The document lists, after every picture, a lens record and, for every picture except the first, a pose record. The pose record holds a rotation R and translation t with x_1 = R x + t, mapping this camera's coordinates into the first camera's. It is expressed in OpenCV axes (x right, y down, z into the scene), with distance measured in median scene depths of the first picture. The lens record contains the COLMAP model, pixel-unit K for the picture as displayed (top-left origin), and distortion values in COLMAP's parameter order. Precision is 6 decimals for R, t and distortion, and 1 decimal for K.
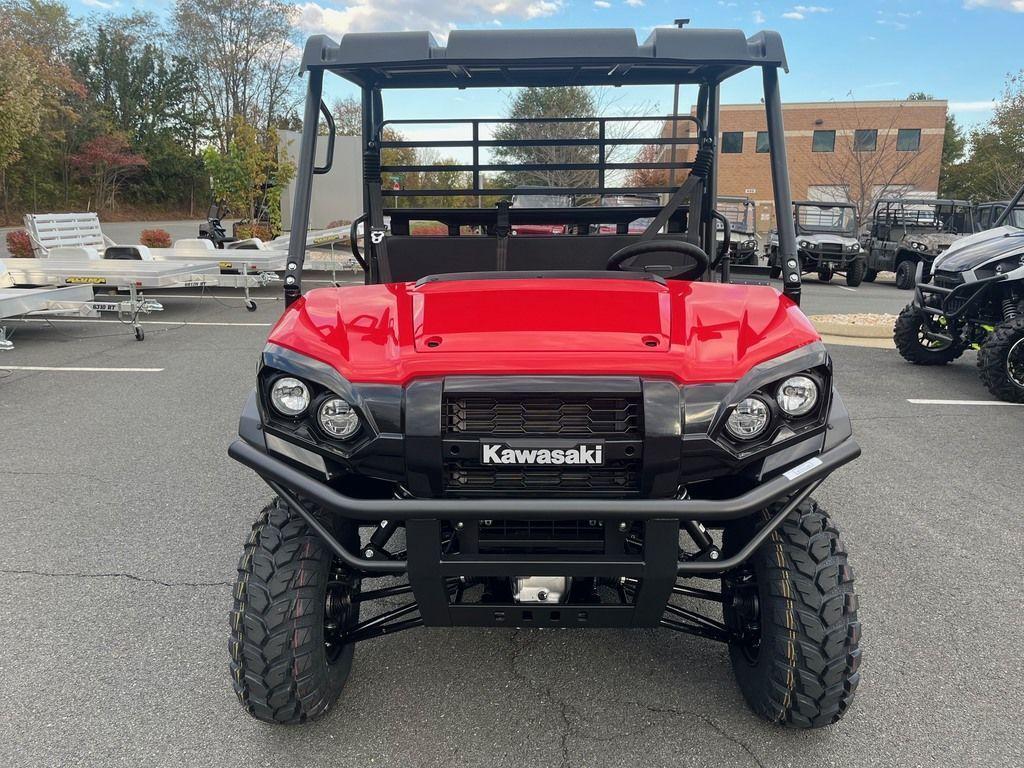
lens RADIAL K [[779.7, 0, 504.9], [0, 779.7, 383.7], [0, 0, 1]] dist [0.060687, -0.089705]
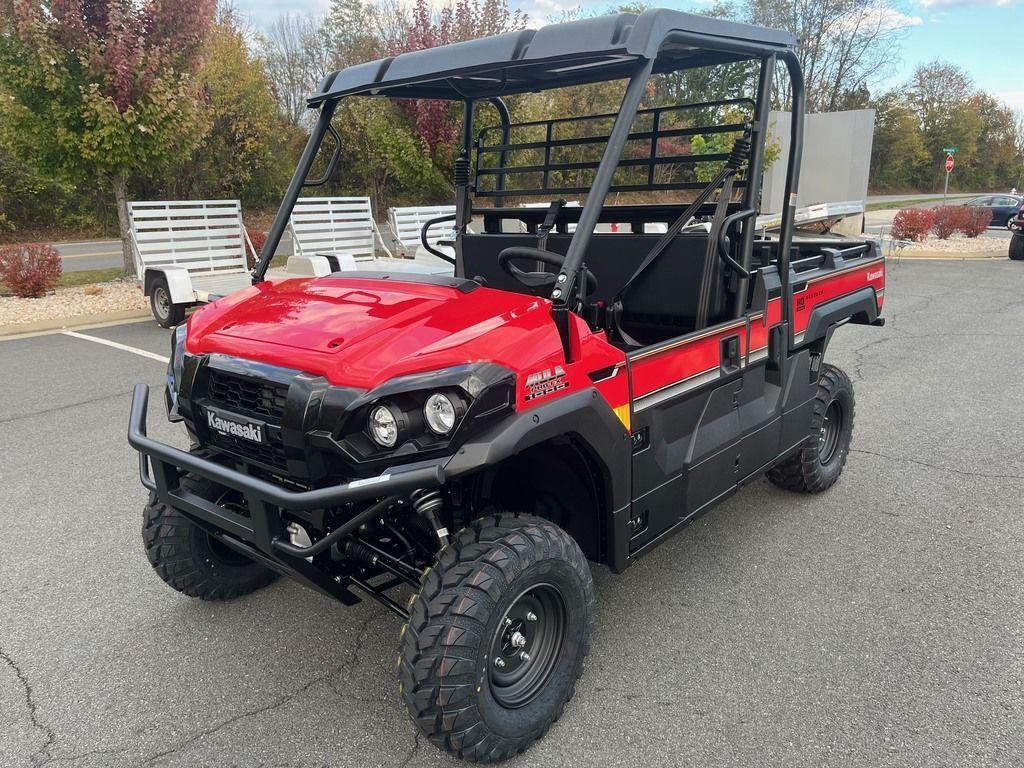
lens RADIAL K [[779.7, 0, 504.9], [0, 779.7, 383.7], [0, 0, 1]] dist [0.060687, -0.089705]
pose [[0.778521, 0.126561, -0.614726, 1.004109], [-0.112123, 0.991747, 0.062185, -0.088199], [0.617523, 0.020513, 0.786286, 0.270123]]
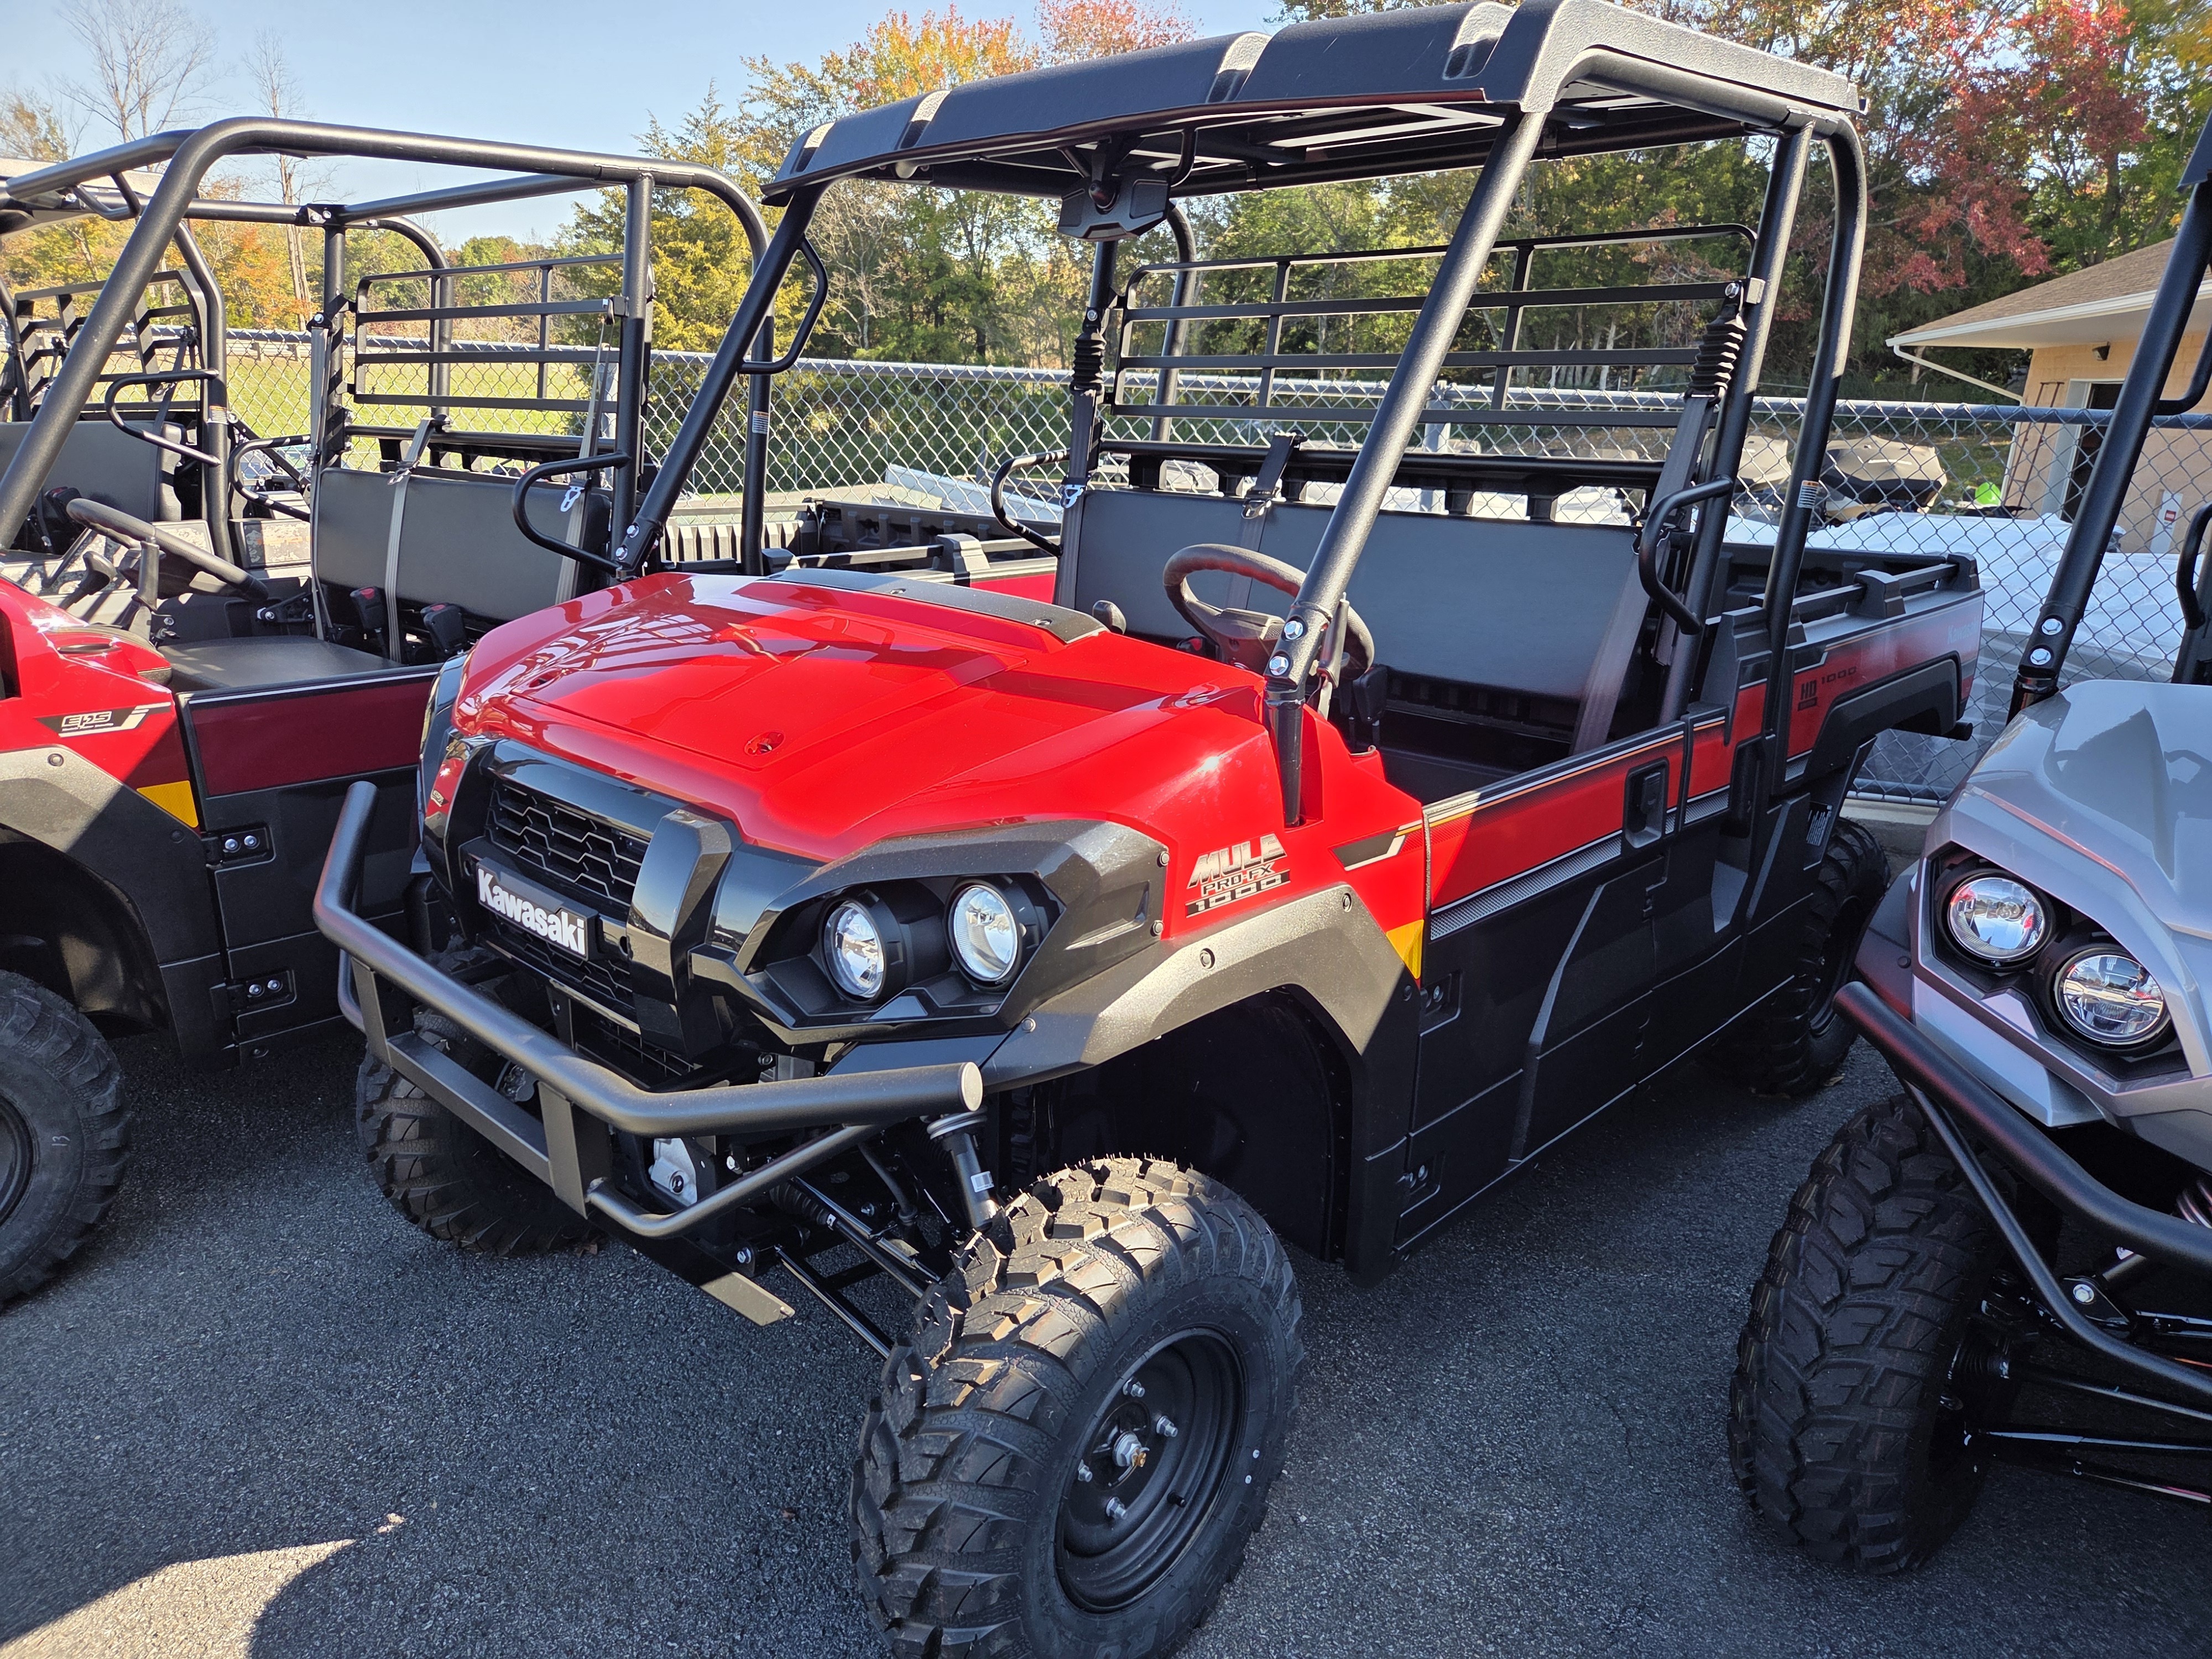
lens RADIAL K [[1487.4, 0, 1106.0], [0, 1487.4, 829.5], [0, 0, 1]] dist [0.043663, 0.000764]
pose [[0.748303, 0.208097, -0.629871, 0.889162], [-0.177014, 0.977732, 0.112726, -0.136029], [0.639303, 0.027143, 0.768476, 0.409877]]
